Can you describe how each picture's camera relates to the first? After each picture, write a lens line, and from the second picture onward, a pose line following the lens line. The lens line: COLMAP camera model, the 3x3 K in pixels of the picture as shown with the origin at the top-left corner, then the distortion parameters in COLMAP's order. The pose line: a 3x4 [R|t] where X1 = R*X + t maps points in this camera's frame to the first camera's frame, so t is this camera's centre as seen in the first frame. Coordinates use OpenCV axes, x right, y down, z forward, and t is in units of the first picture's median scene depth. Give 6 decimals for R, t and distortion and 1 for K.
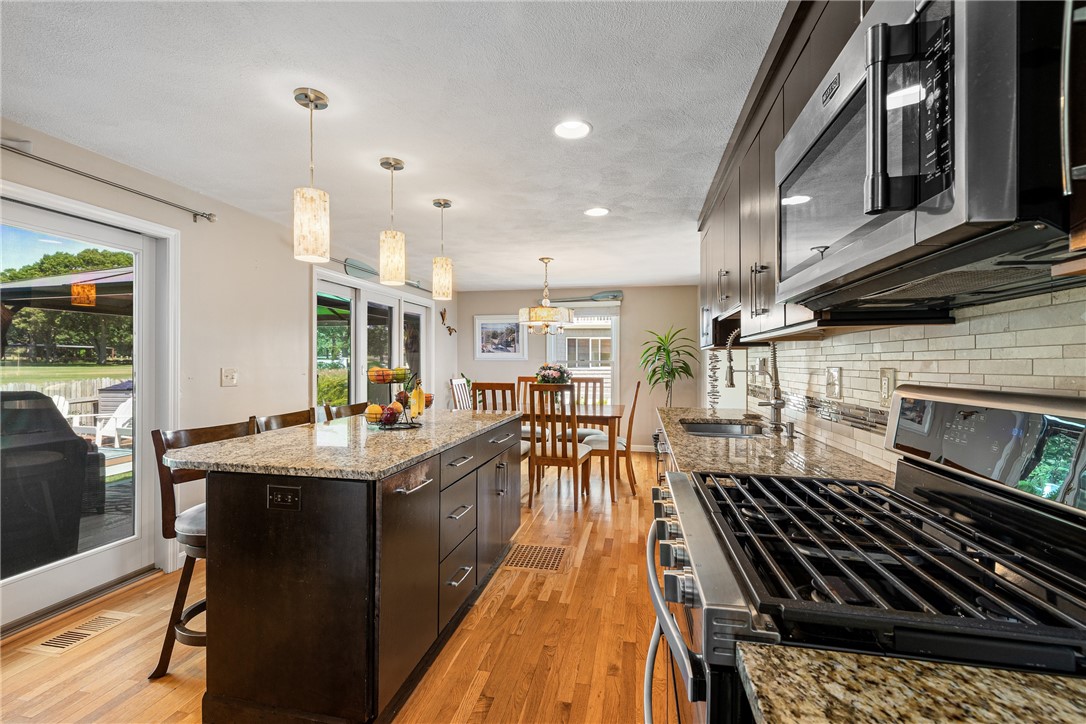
lens RADIAL K [[457.7, 0, 542.6], [0, 457.7, 362.8], [0, 0, 1]] dist [-0.001332, 0.000179]
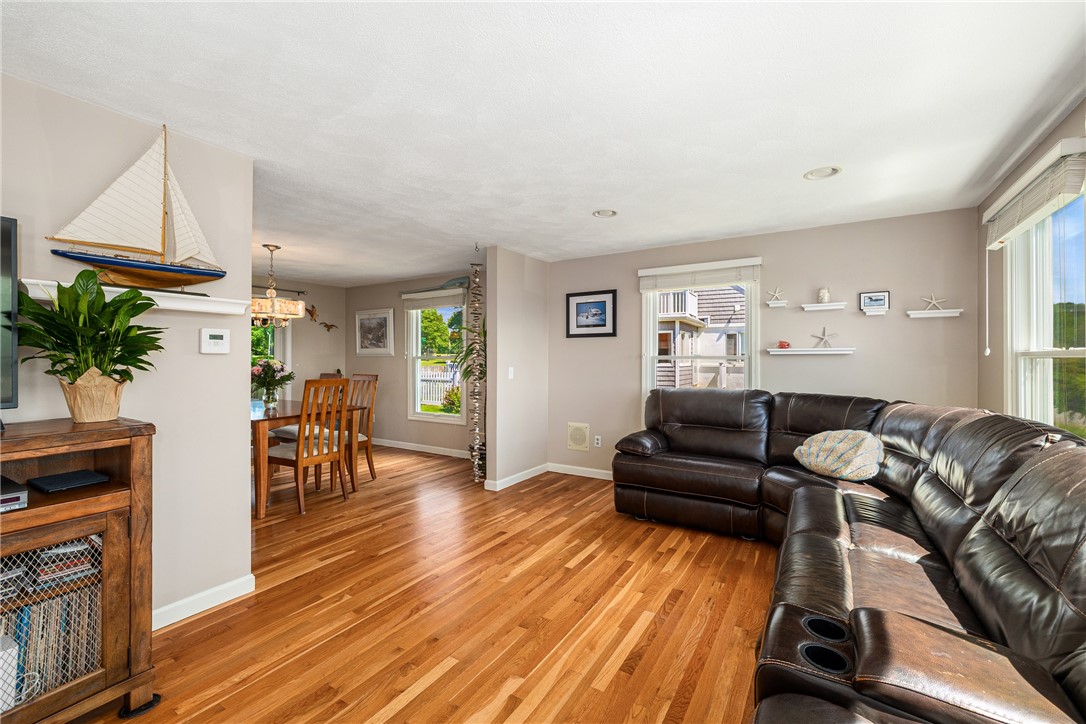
lens RADIAL K [[457.7, 0, 542.6], [0, 457.7, 362.8], [0, 0, 1]] dist [-0.001332, 0.000179]
pose [[0.938347, 0.002281, -0.345689, 1.105336], [0.000332, 0.999972, 0.007498, 0.002851], [0.345696, -0.007150, 0.938319, 0.408640]]
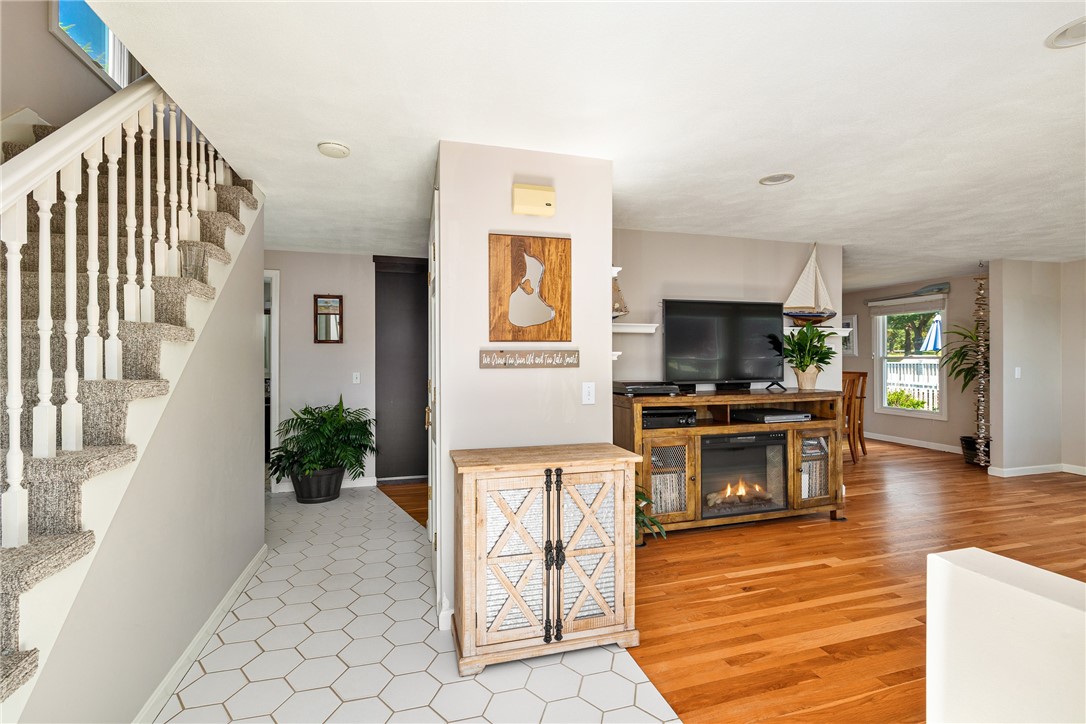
lens RADIAL K [[491.8, 0, 545.2], [0, 491.8, 358.3], [0, 0, 1]] dist [0.002018, -0.000284]
pose [[0.471891, -0.002670, -0.881653, 1.221064], [0.003503, 0.999993, -0.001154, -0.005171], [0.881650, -0.002544, 0.471897, -0.383950]]
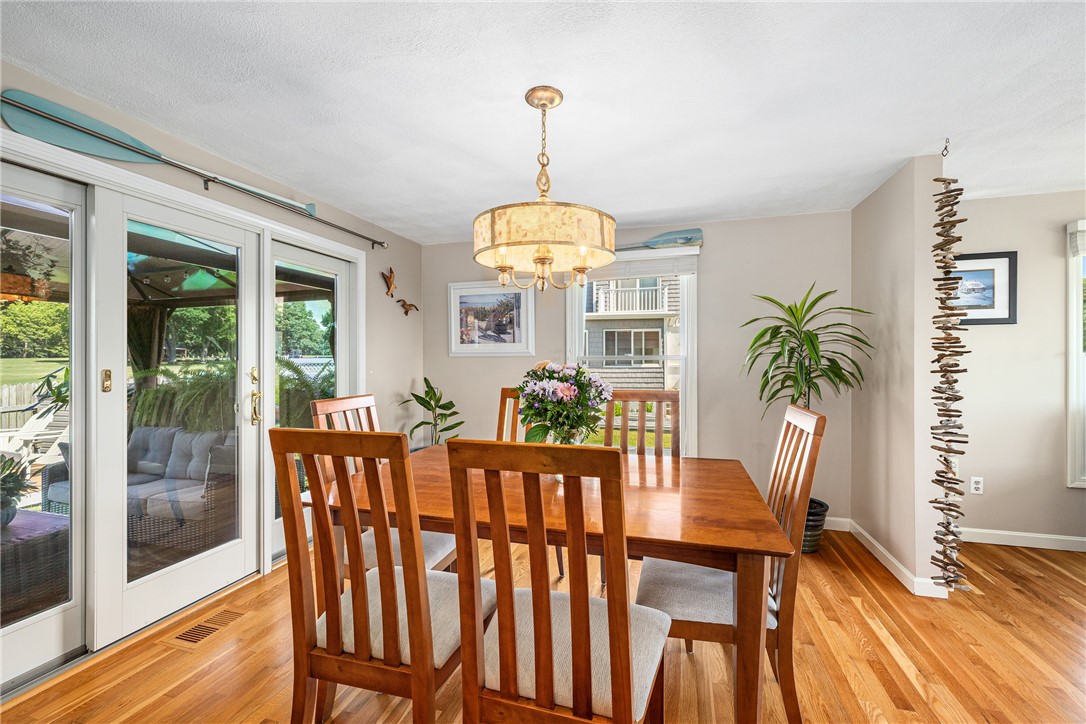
lens RADIAL K [[457.7, 0, 542.6], [0, 457.7, 362.8], [0, 0, 1]] dist [-0.001332, 0.000179]
pose [[0.996223, -0.004954, -0.086685, 0.052929], [0.005507, 0.999966, 0.006139, -0.000249], [0.086652, -0.006593, 0.996217, 0.785214]]
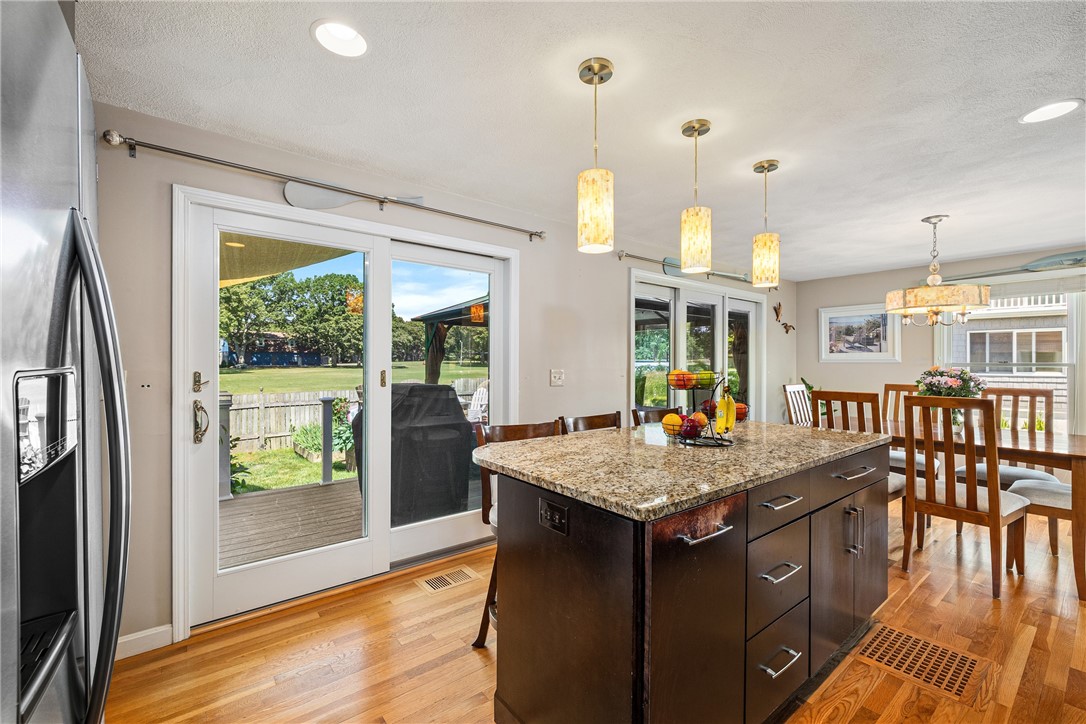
lens RADIAL K [[457.7, 0, 542.6], [0, 457.7, 362.8], [0, 0, 1]] dist [-0.001332, 0.000179]
pose [[0.766267, -0.000192, -0.642523, -0.002651], [-0.003345, 0.999985, -0.004288, 0.000227], [0.642514, 0.005435, 0.766255, 0.094446]]
